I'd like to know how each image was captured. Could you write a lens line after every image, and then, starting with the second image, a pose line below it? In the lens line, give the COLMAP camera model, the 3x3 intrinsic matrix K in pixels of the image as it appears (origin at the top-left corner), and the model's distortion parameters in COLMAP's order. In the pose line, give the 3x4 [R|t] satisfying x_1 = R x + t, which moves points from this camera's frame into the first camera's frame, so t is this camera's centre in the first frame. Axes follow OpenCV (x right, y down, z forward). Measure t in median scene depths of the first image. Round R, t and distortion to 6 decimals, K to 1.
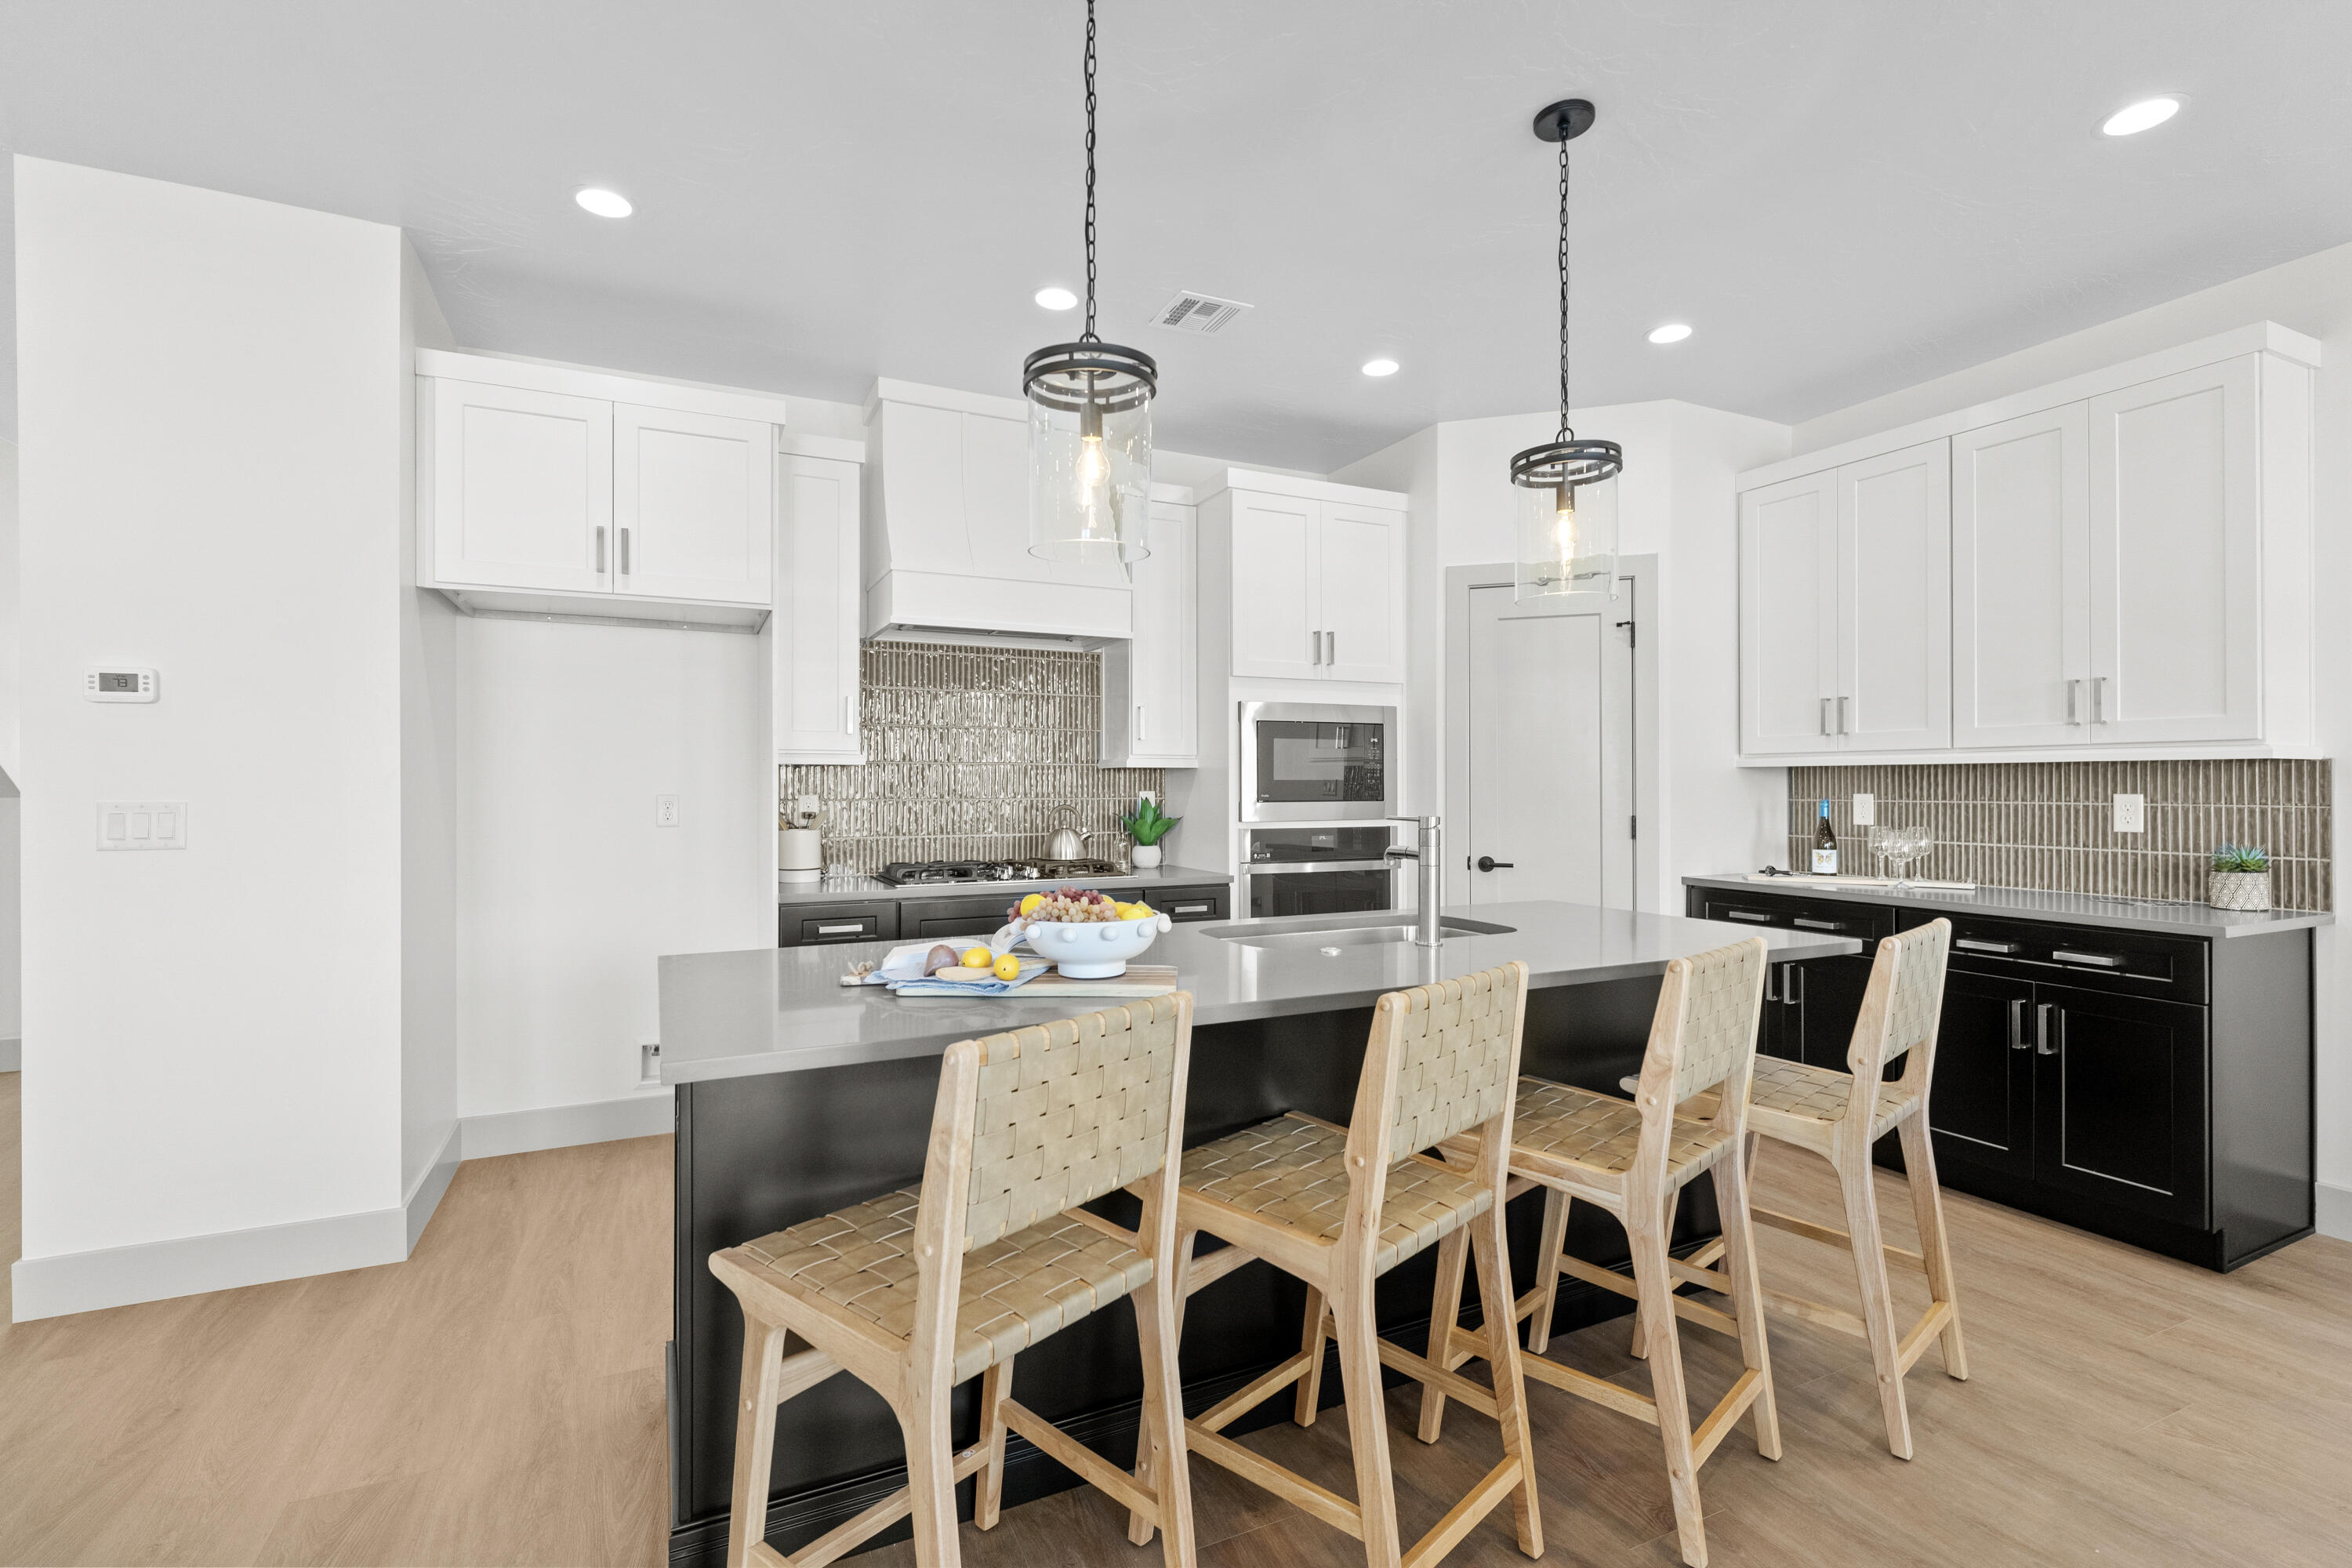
lens RADIAL K [[1067.6, 0, 1179.5], [0, 1067.6, 782.1], [0, 0, 1]] dist [0.001078, 0.000793]
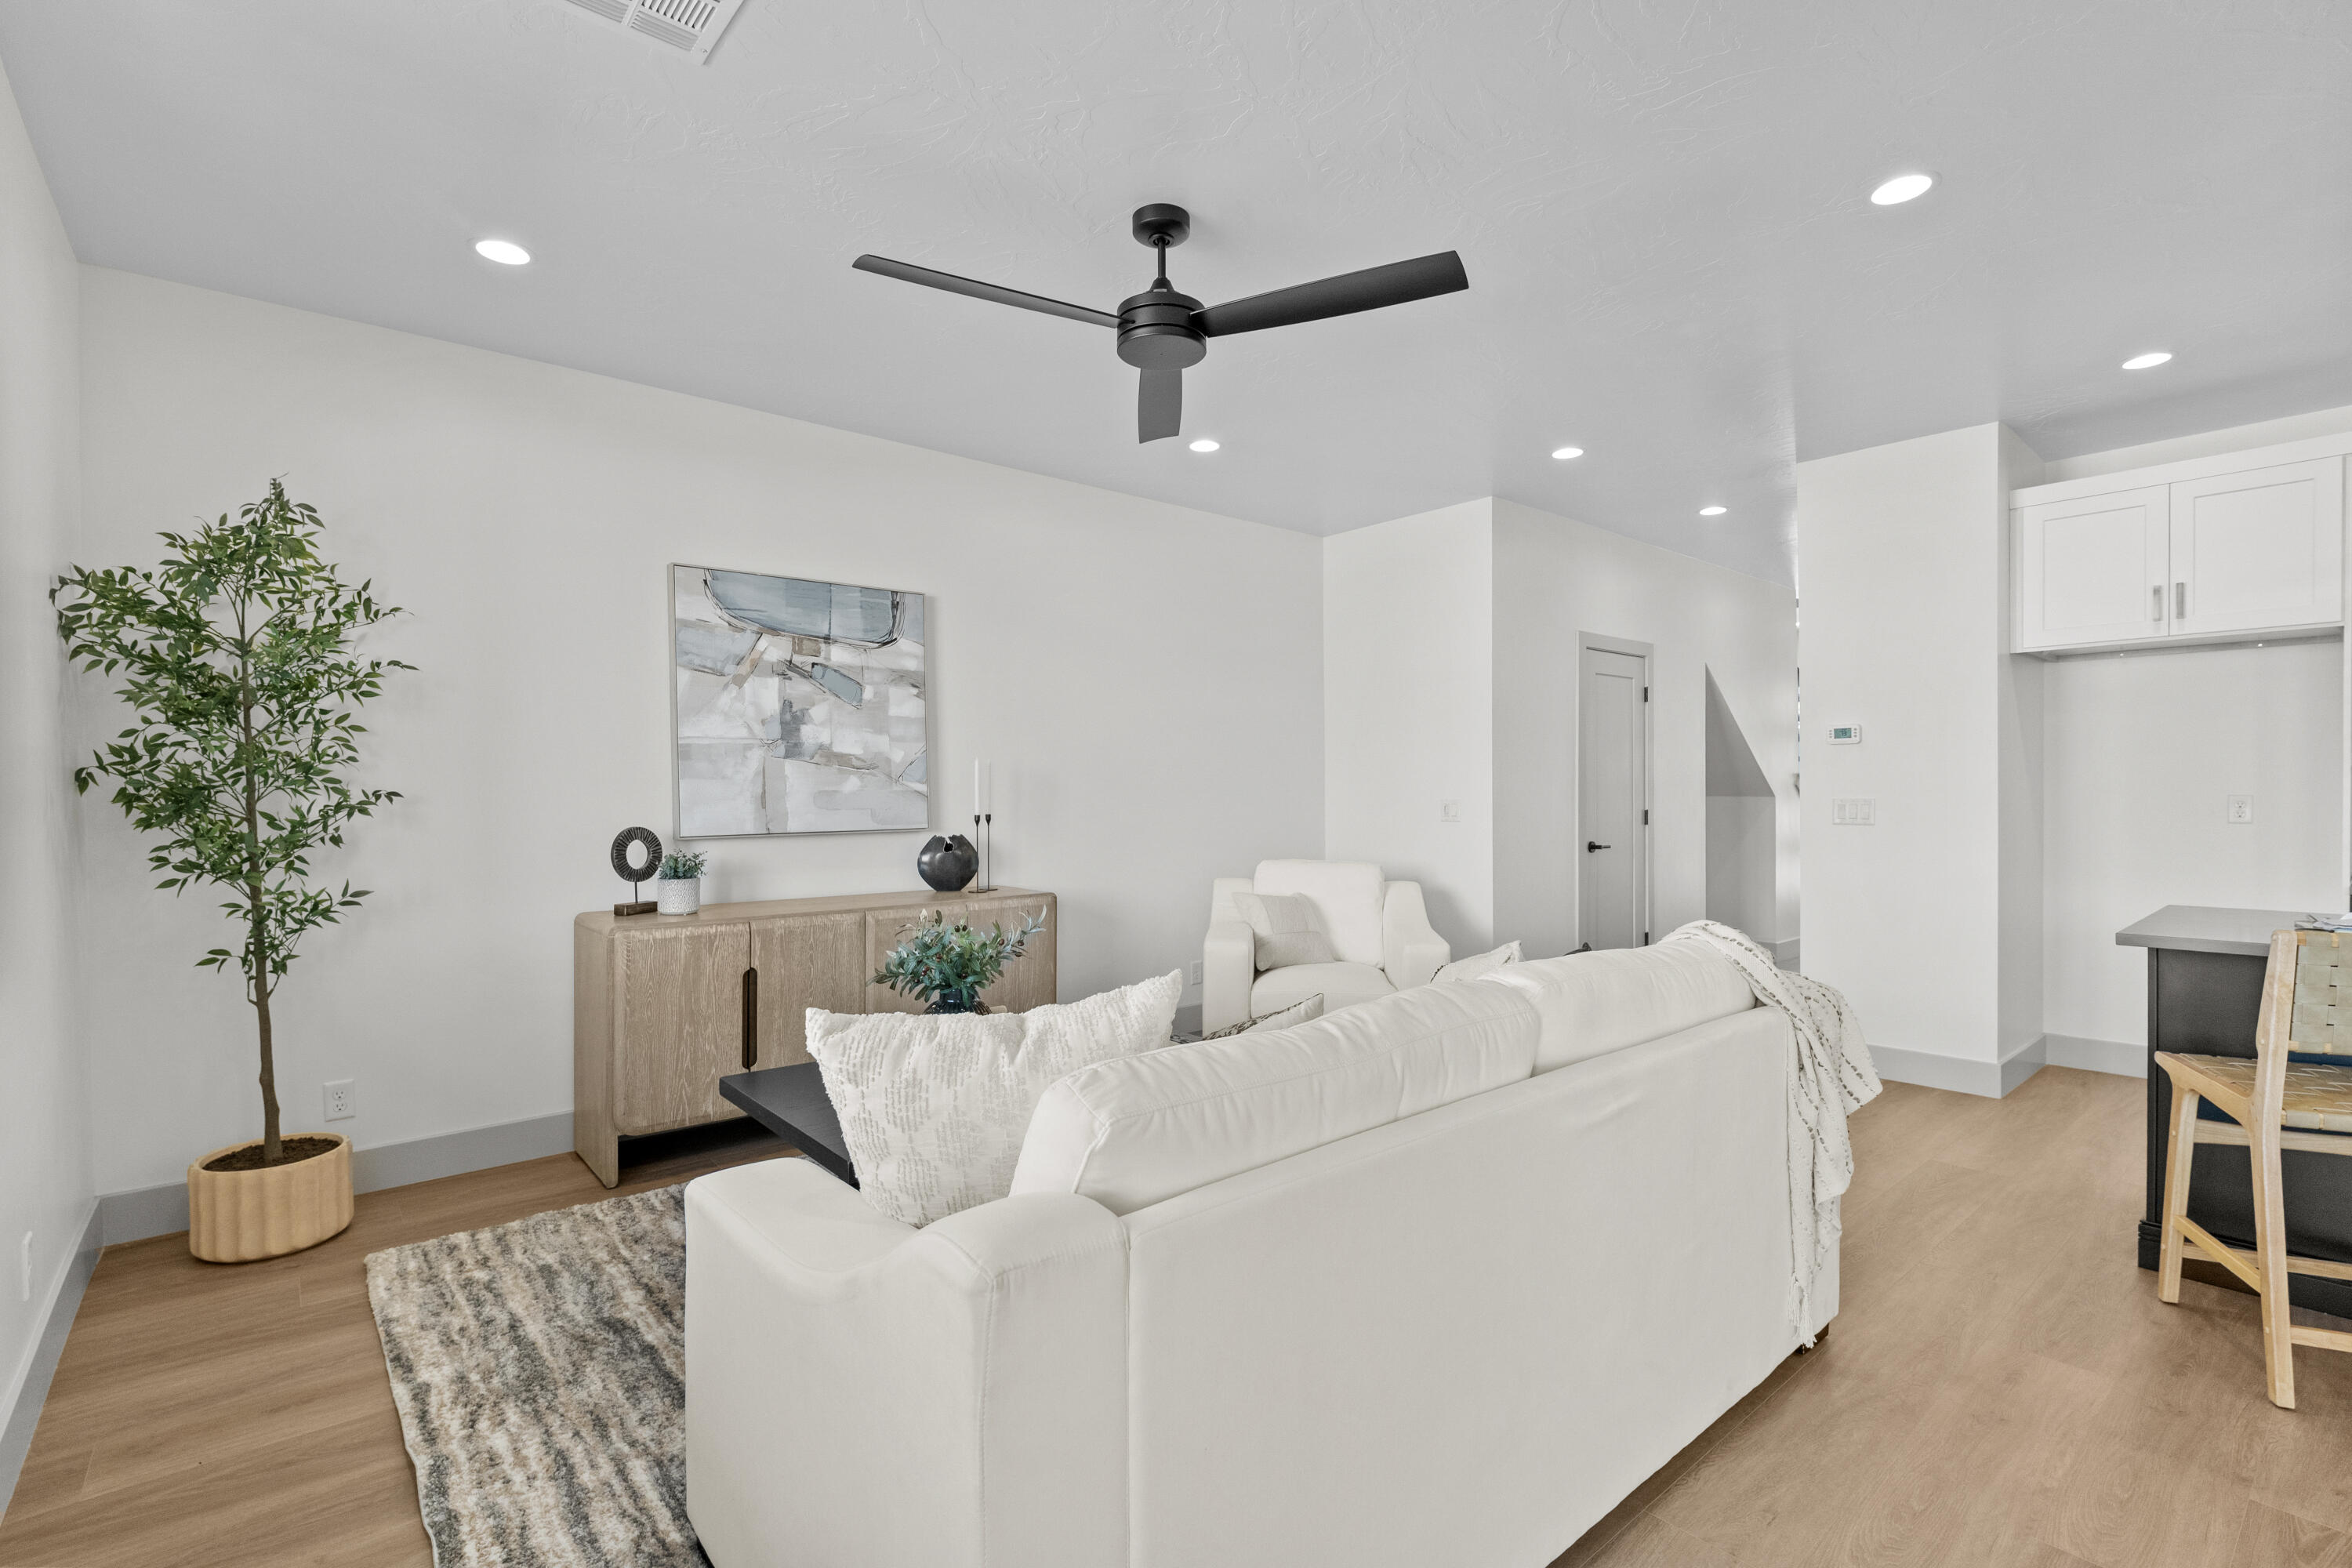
lens RADIAL K [[1067.6, 0, 1185.5], [0, 1067.6, 799.2], [0, 0, 1]] dist [0.001078, 0.000793]
pose [[0.266026, 0.005853, -0.963948, 0.418977], [0.005011, 0.999960, 0.007454, 0.001275], [0.963953, -0.006813, 0.265986, -0.505245]]
